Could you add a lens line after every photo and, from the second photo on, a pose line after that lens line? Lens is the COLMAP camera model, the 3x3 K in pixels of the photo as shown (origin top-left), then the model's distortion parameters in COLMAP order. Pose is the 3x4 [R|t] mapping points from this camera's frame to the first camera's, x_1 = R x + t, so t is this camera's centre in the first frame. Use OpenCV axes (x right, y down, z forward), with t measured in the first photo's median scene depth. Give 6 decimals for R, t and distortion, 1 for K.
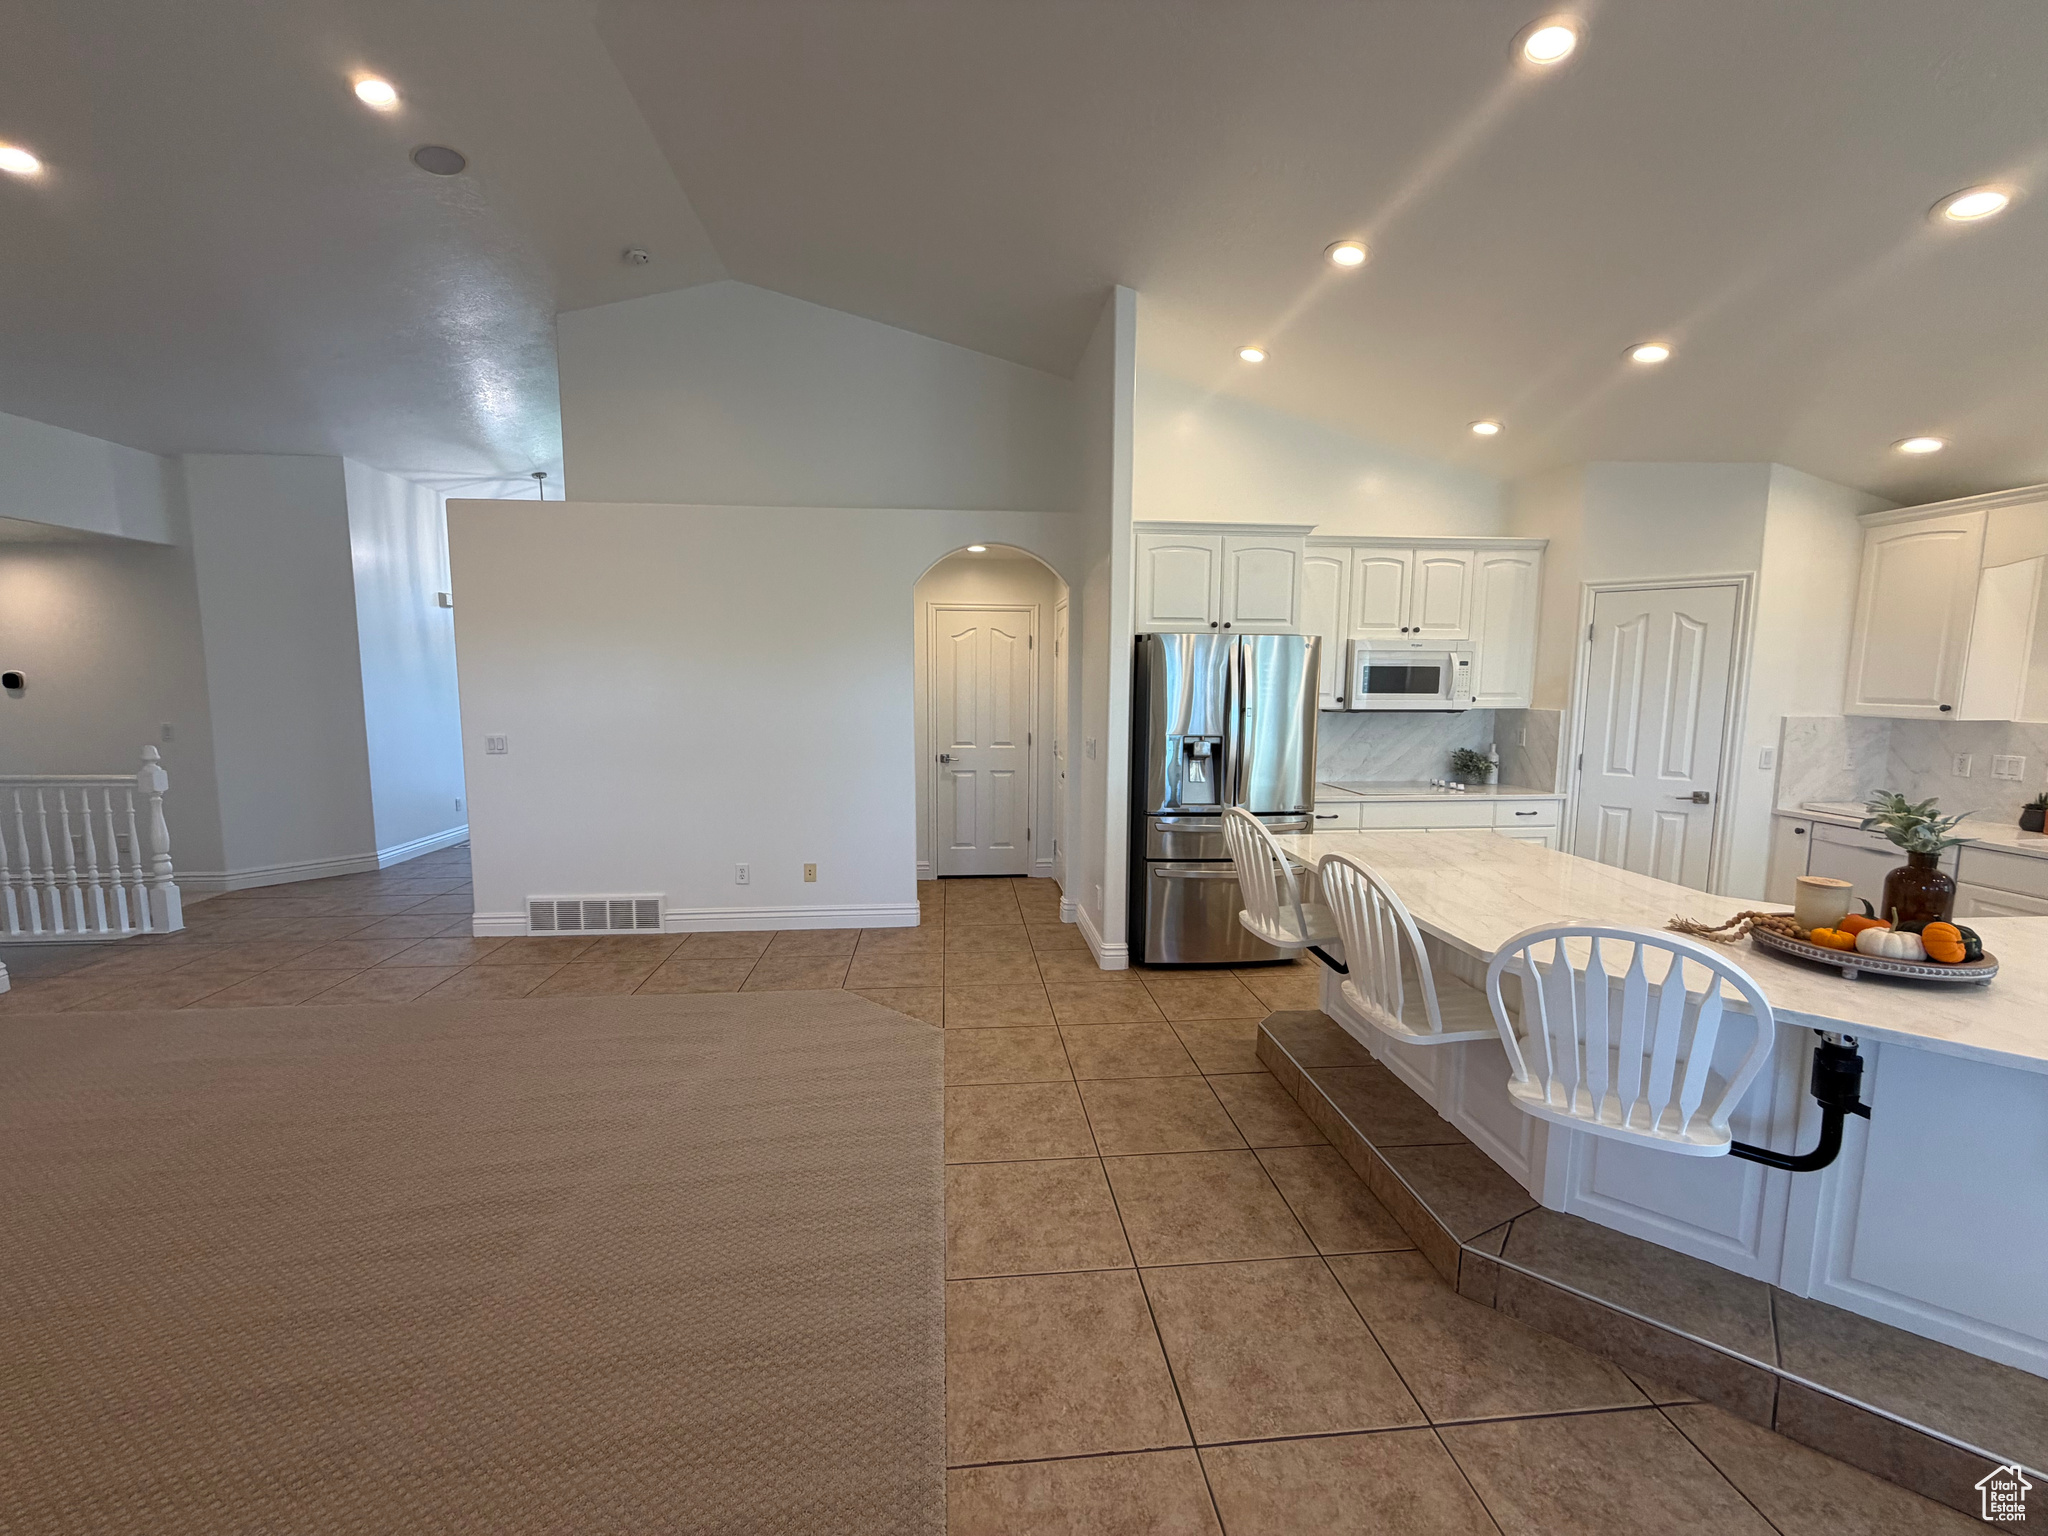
lens RADIAL K [[813.8, 0, 1027.6], [0, 813.8, 769.6], [0, 0, 1]] dist [-0.001843, 0.000283]
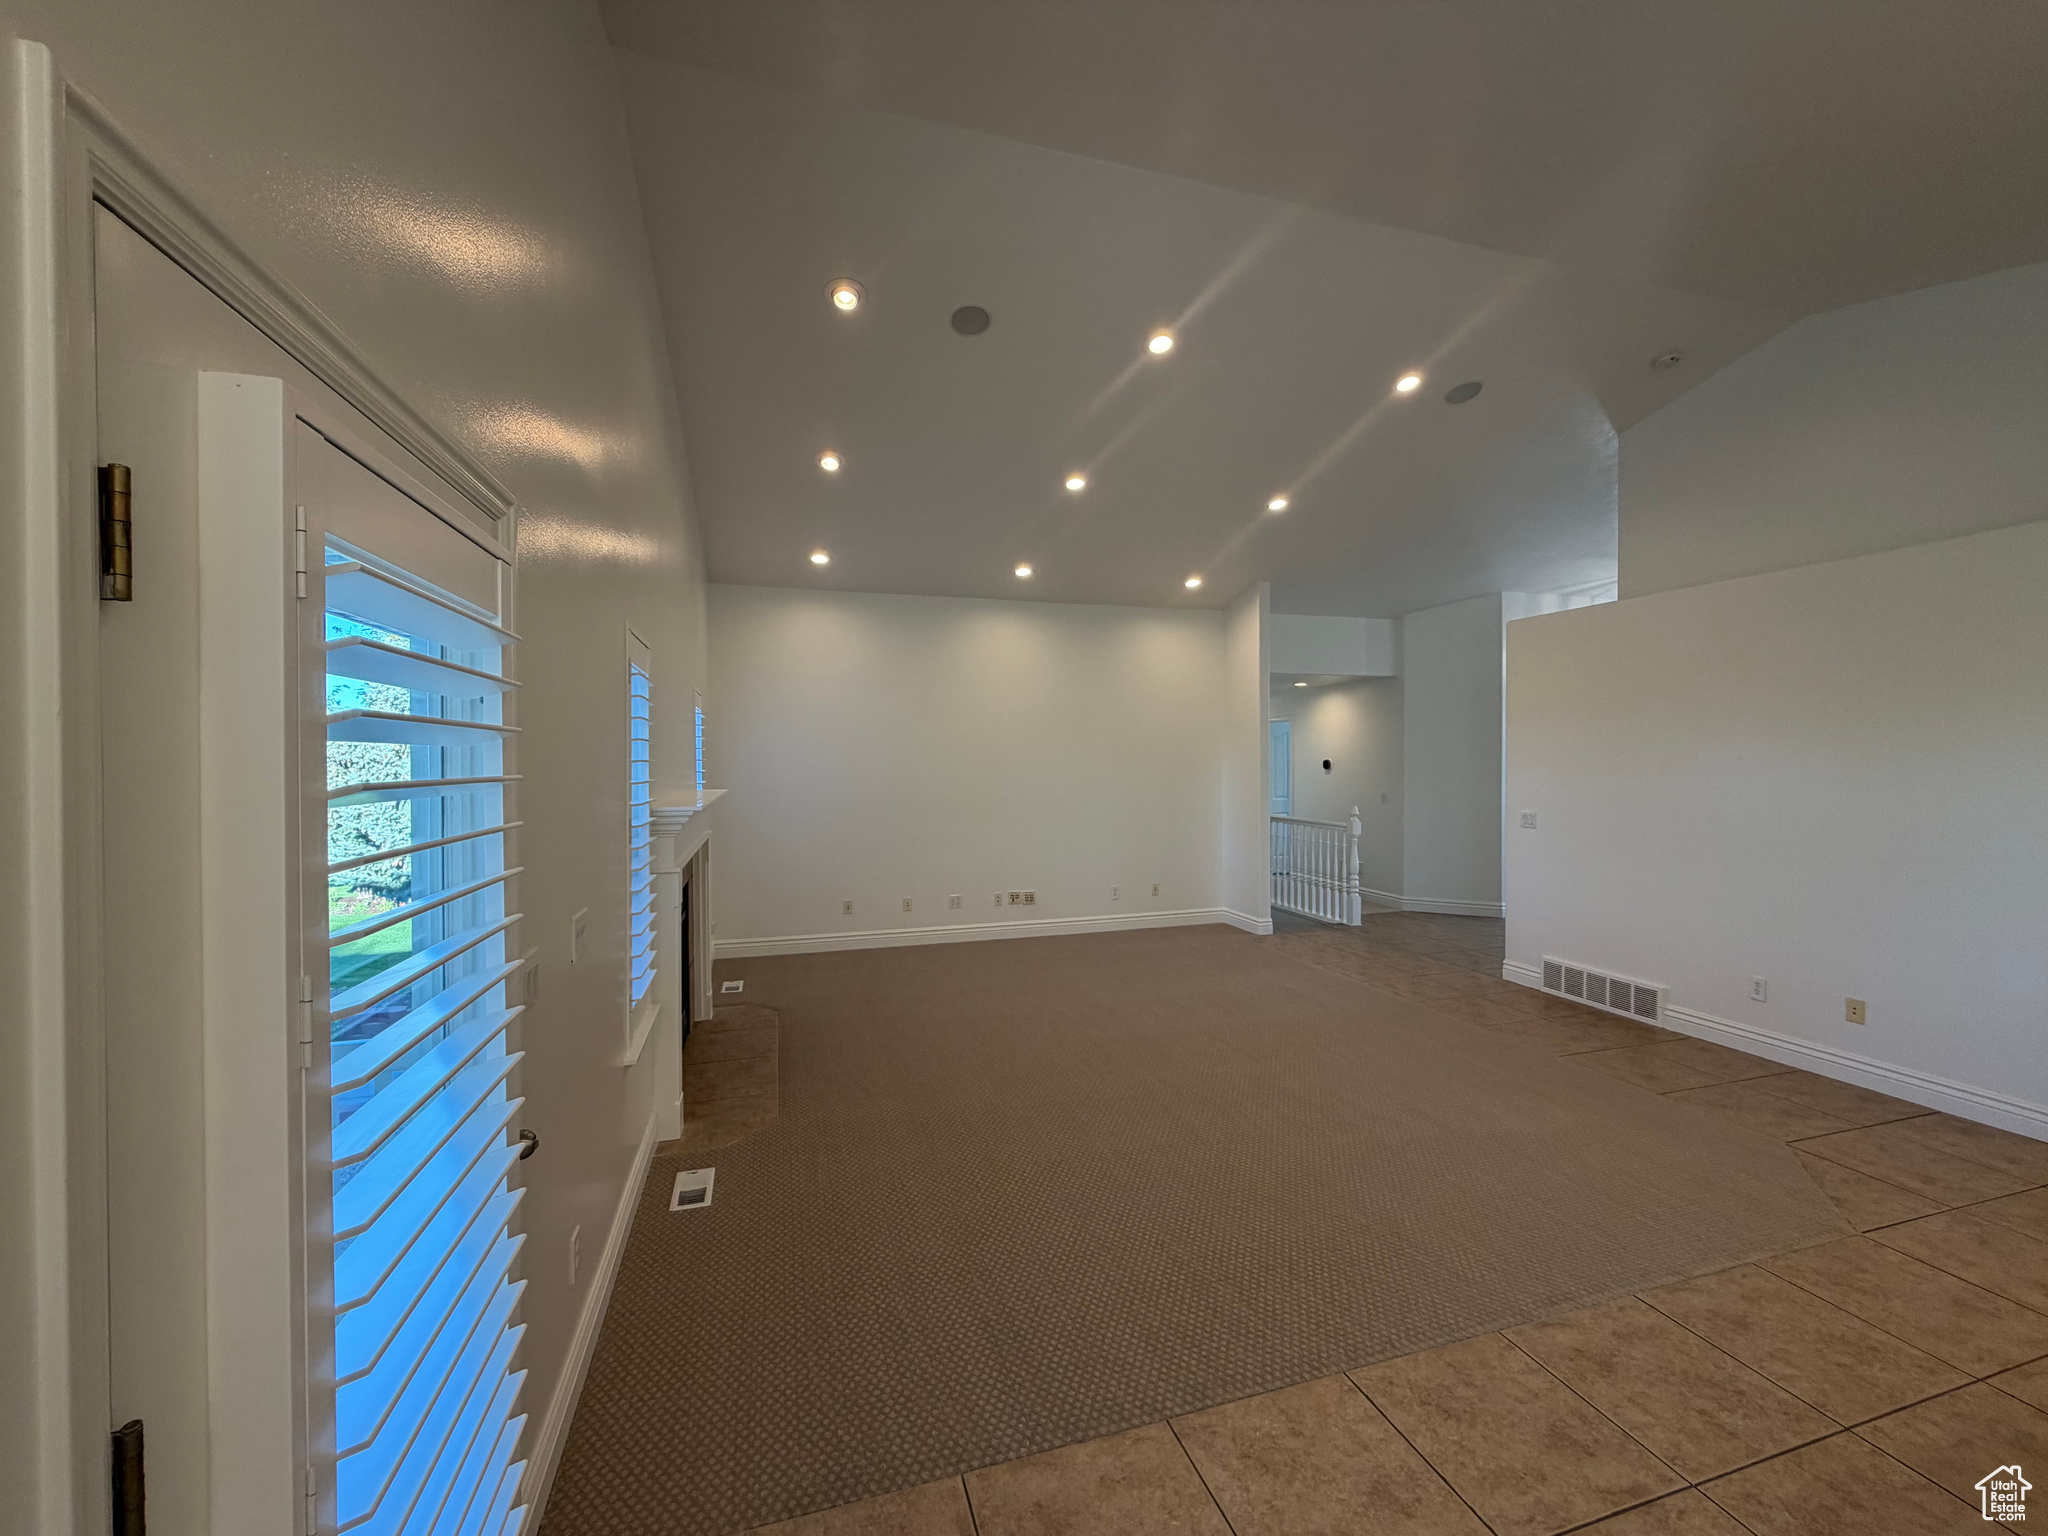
lens RADIAL K [[813.8, 0, 1032.8], [0, 813.8, 766.2], [0, 0, 1]] dist [-0.001843, 0.000283]
pose [[0.215653, 0.005276, -0.976456, 0.336773], [-0.102508, 0.994582, -0.017265, -0.013681], [0.971075, 0.103818, 0.215025, 0.039255]]
